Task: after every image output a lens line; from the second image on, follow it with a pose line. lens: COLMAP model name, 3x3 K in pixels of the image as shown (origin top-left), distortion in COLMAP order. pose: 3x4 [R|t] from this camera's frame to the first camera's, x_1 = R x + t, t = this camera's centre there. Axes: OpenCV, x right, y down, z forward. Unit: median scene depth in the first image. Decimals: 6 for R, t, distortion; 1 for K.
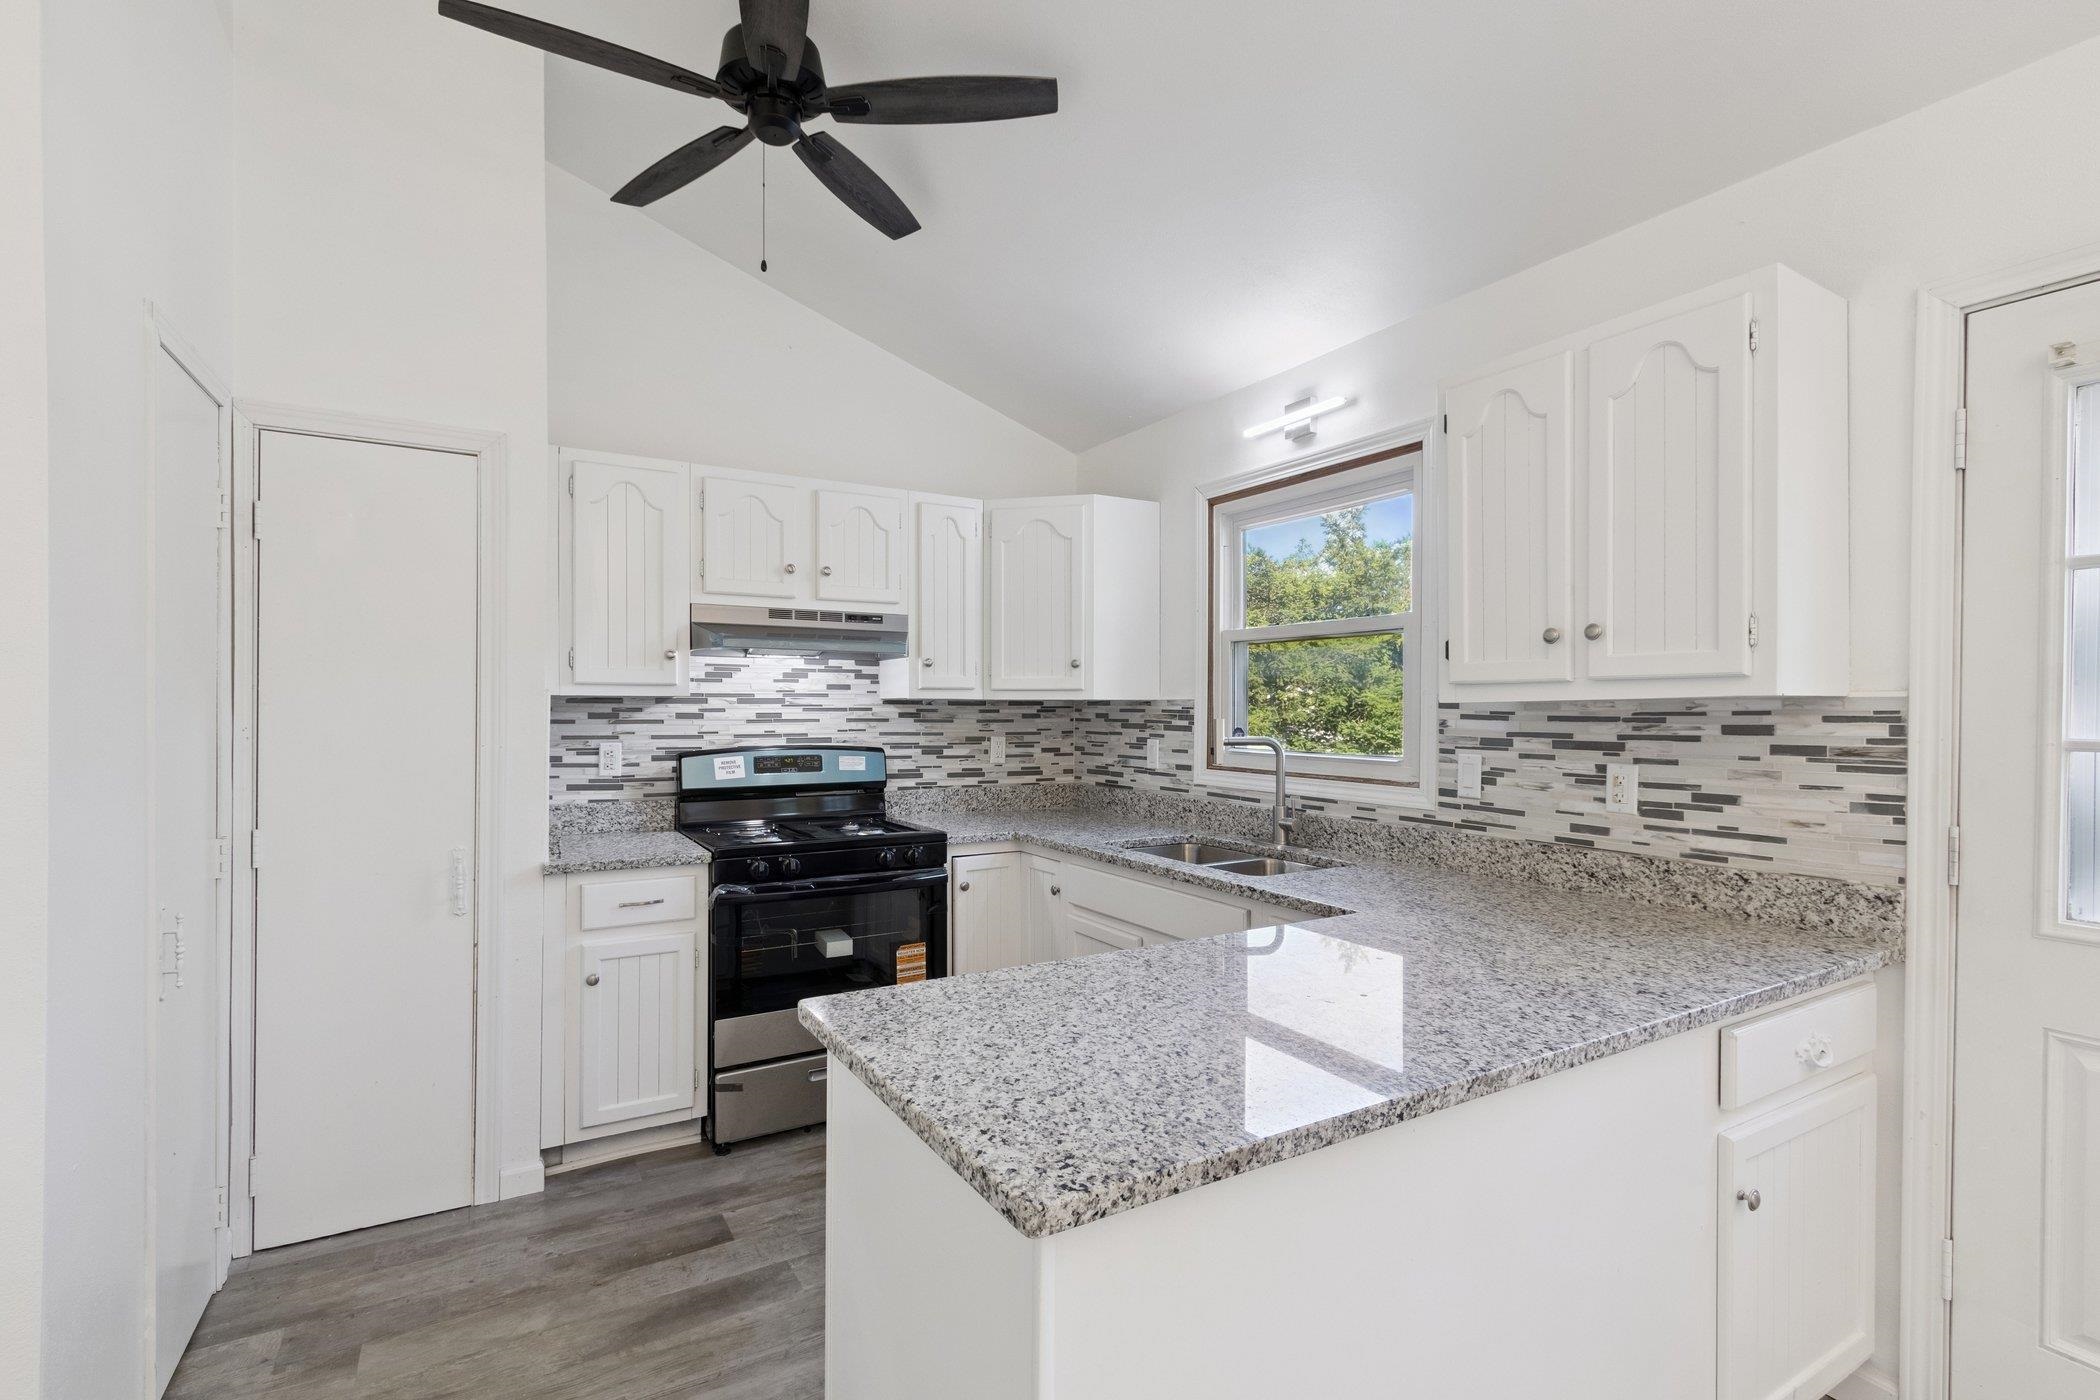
lens RADIAL K [[971.7, 0, 1046.9], [0, 971.7, 706.7], [0, 0, 1]] dist [0.007732, -0.002107]
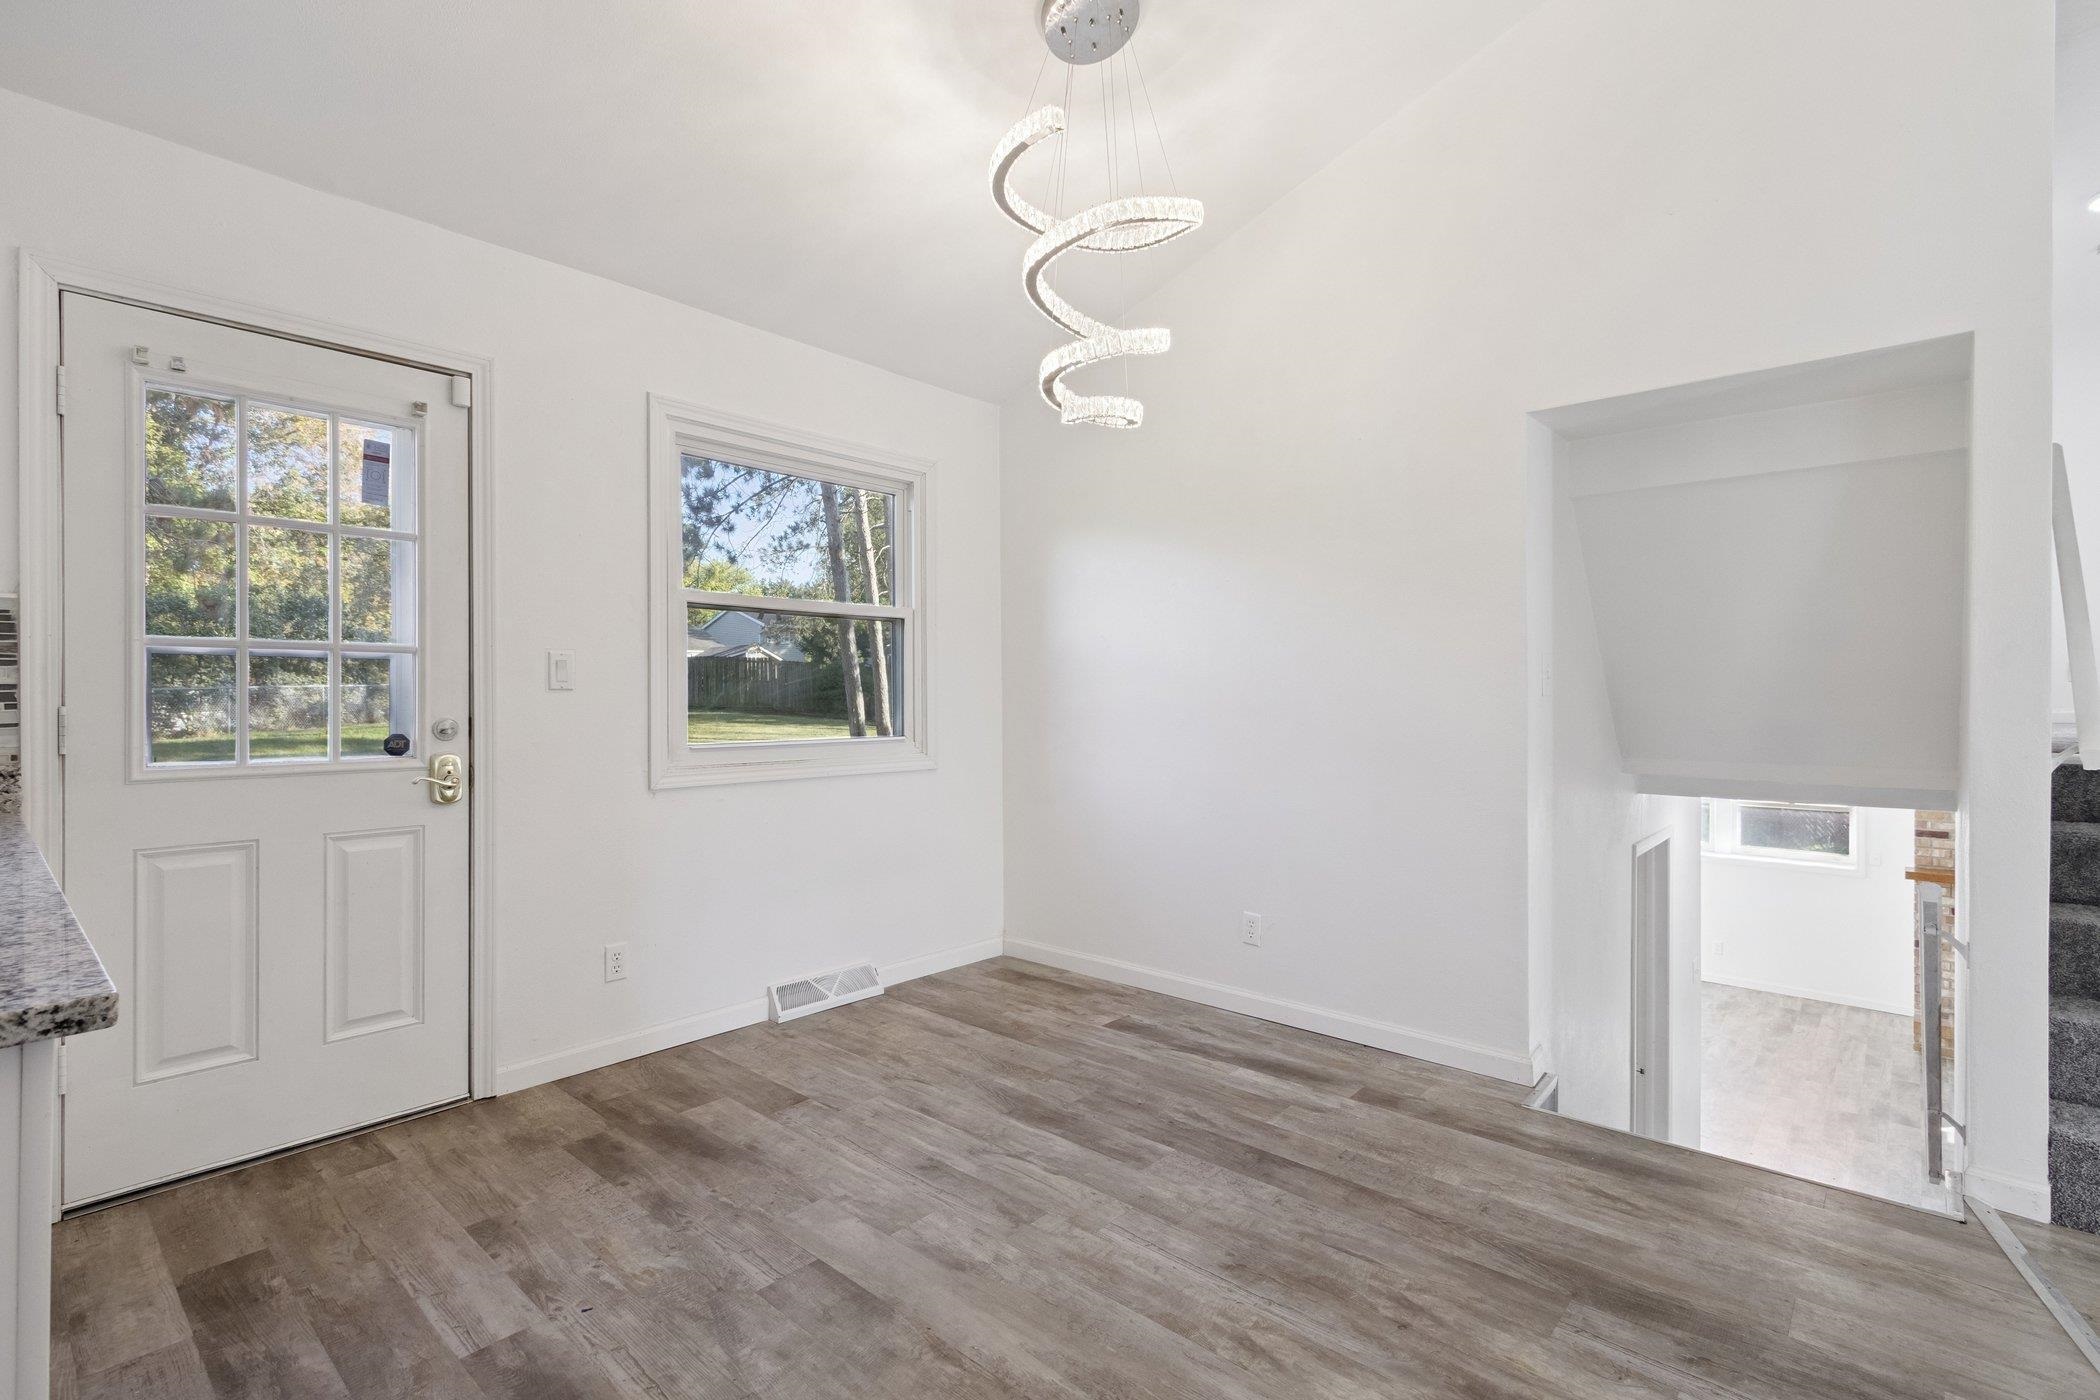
lens RADIAL K [[971.7, 0, 1041.8], [0, 971.7, 699.5], [0, 0, 1]] dist [0.007732, -0.002107]
pose [[-0.303400, -0.011785, 0.952791, -0.357695], [0.000094, 0.999923, 0.012397, 0.057498], [-0.952863, 0.003851, -0.303375, 0.117483]]
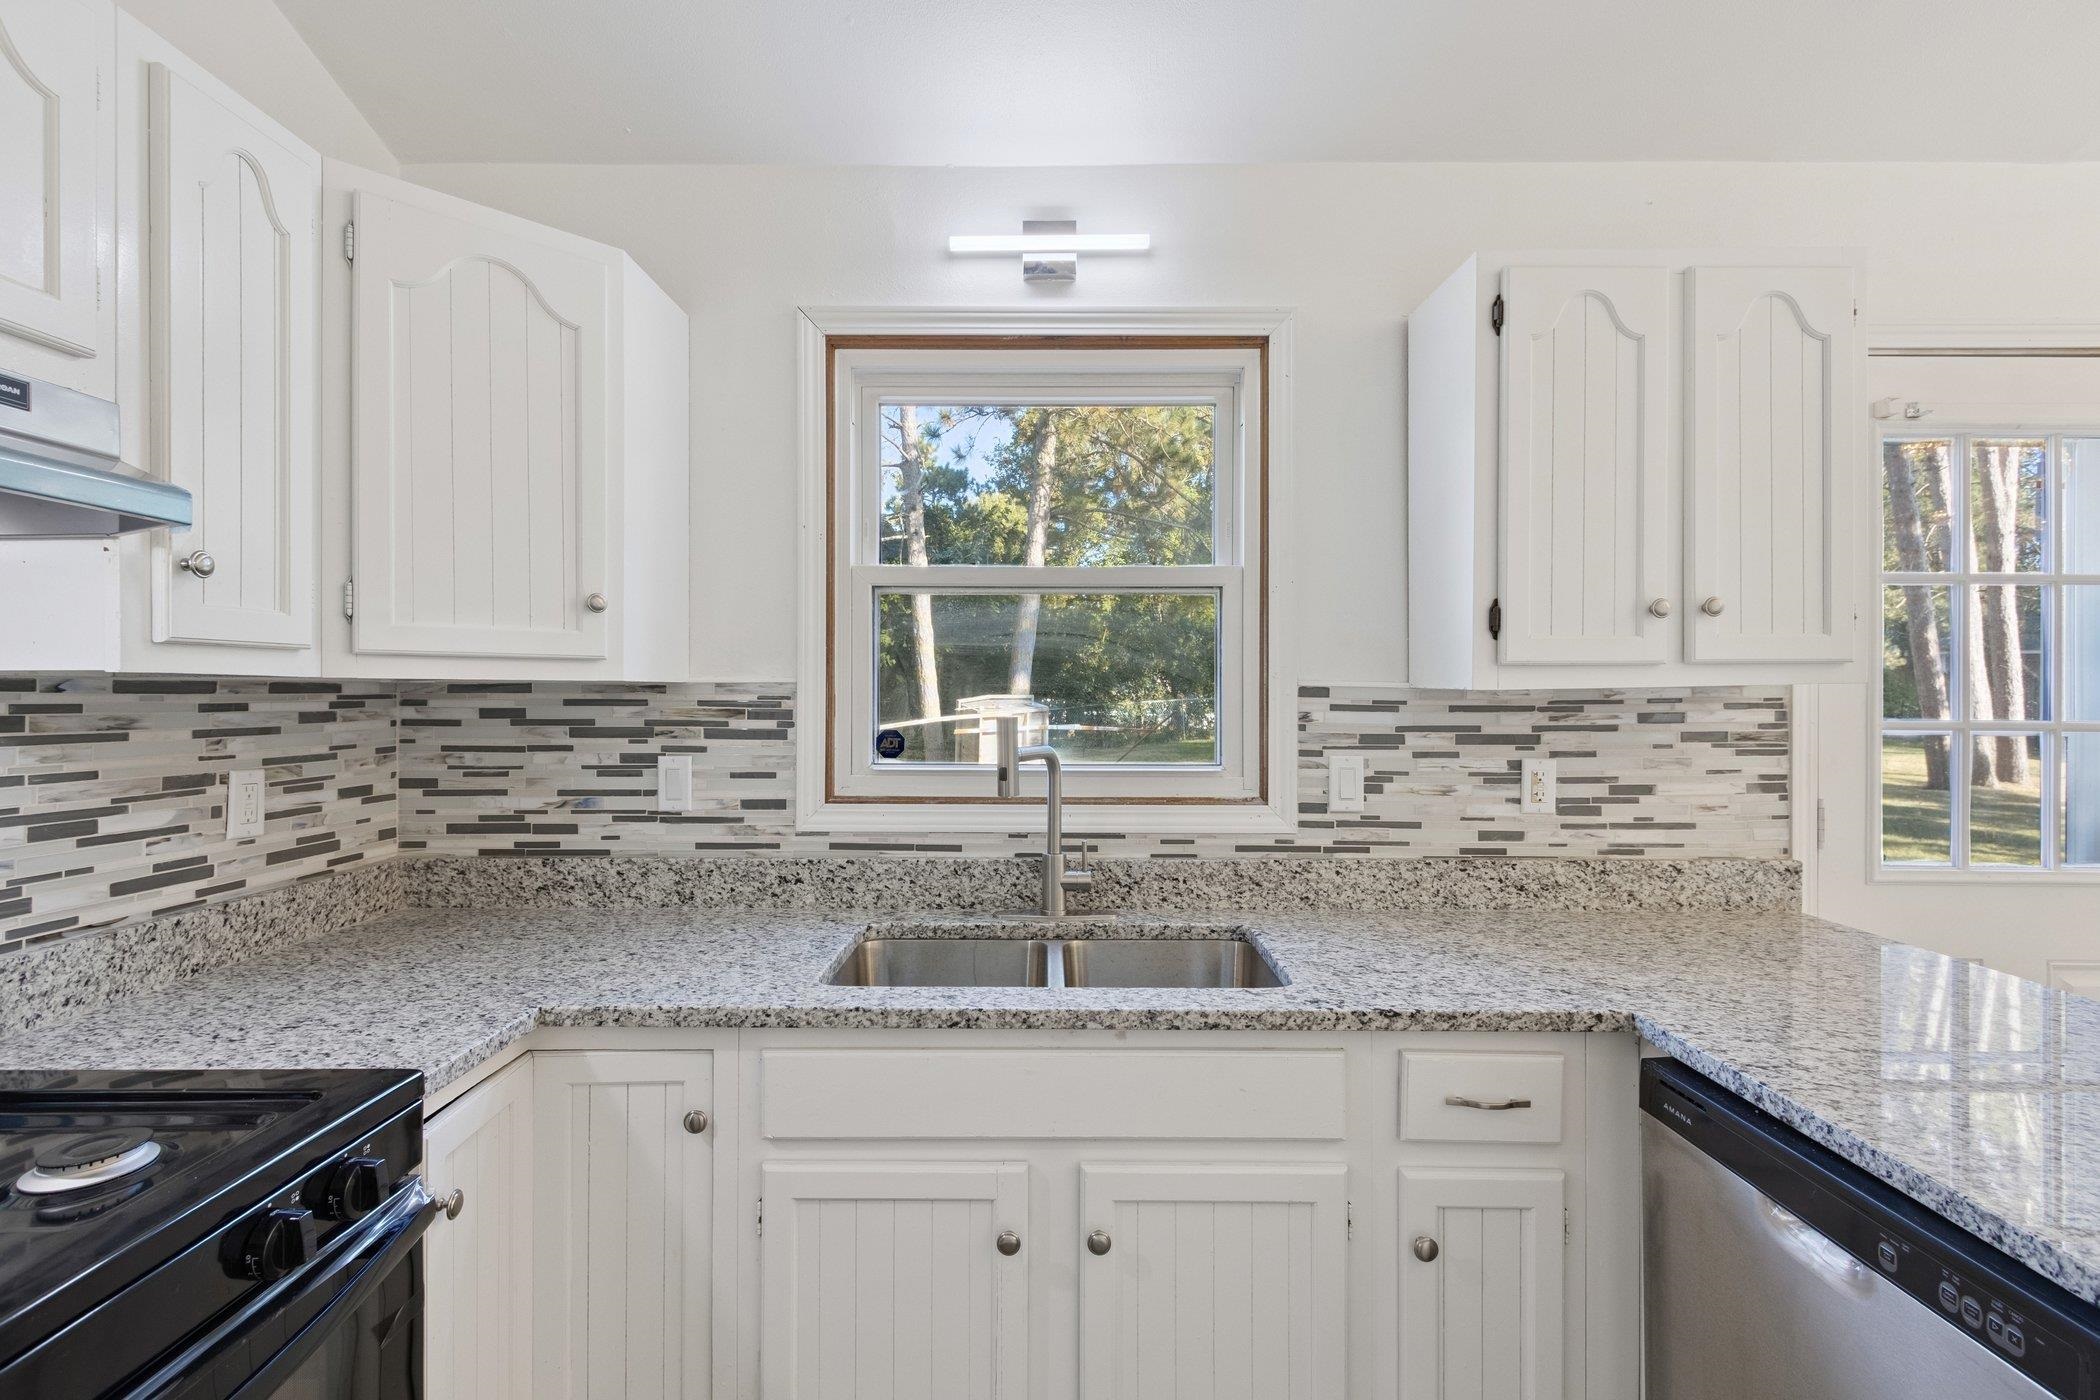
lens RADIAL K [[971.7, 0, 1043.7], [0, 971.7, 689.8], [0, 0, 1]] dist [0.007732, -0.002107]
pose [[0.515108, 0.001428, 0.857124, -0.307879], [0.000592, 0.999998, -0.002022, -0.002150], [-0.857125, 0.001549, 0.515106, 0.697382]]
